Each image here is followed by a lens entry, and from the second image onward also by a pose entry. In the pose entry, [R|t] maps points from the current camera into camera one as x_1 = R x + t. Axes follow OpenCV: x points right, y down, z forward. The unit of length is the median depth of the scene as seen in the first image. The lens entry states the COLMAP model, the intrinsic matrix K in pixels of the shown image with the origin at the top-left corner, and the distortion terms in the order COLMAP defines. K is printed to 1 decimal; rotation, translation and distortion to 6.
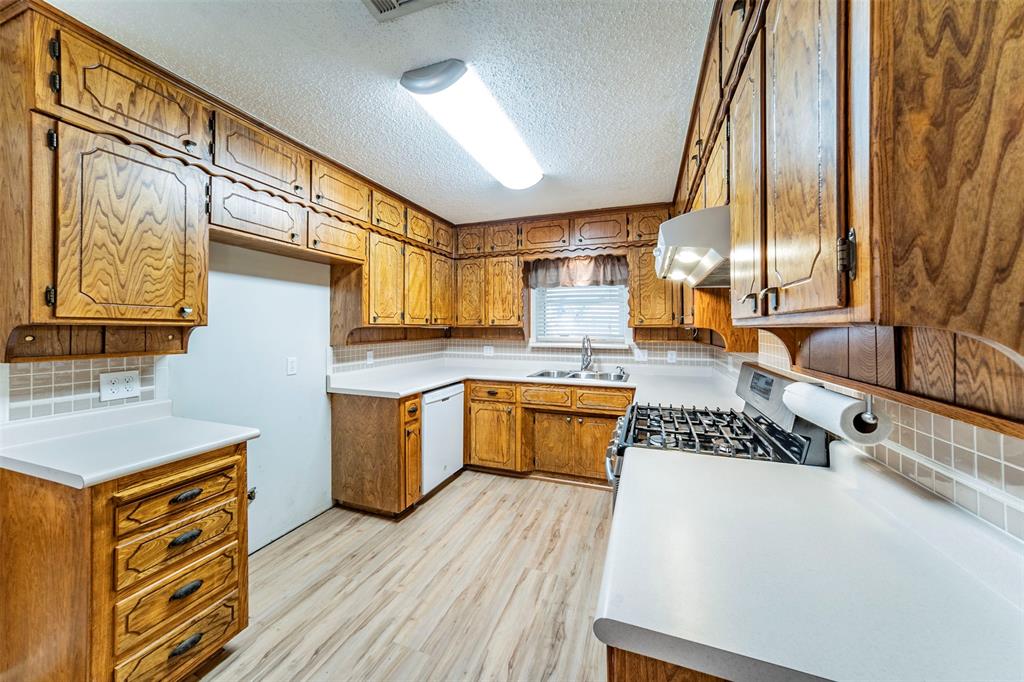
lens RADIAL K [[358.2, 0, 511.9], [0, 358.2, 325.7], [0, 0, 1]] dist [-0.001699, 0.000229]
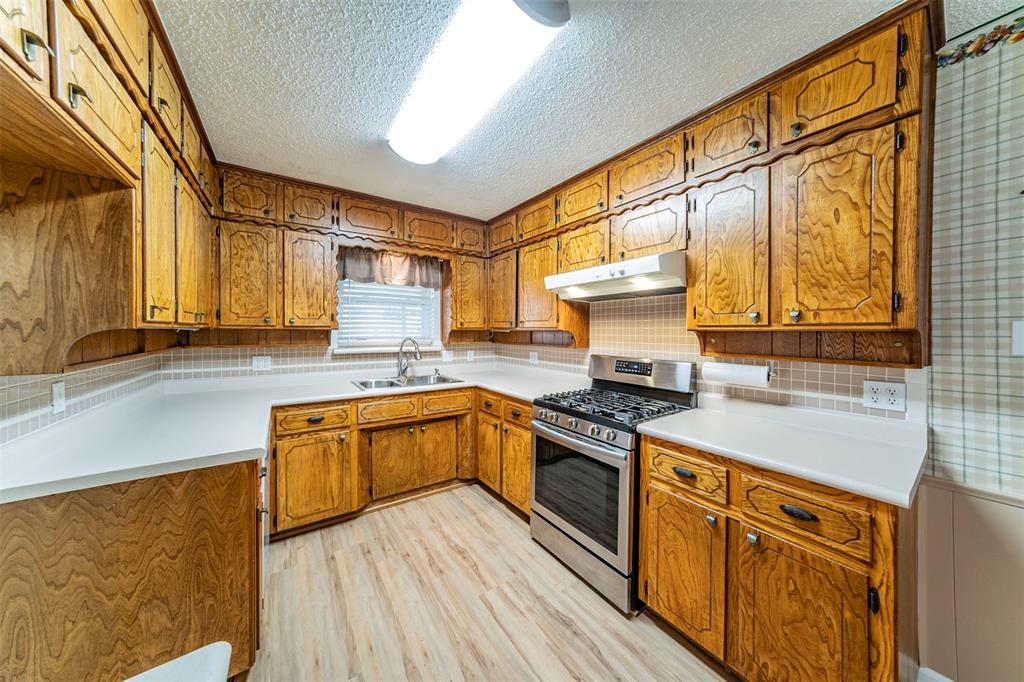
lens RADIAL K [[334.5, 0, 516.2], [0, 334.5, 333.8], [0, 0, 1]] dist [-0.006803, 0.000646]
pose [[0.574253, -0.006246, 0.818654, -0.394190], [-0.007250, 0.999893, 0.012715, 0.001977], [-0.818646, -0.013237, 0.574146, 0.300227]]
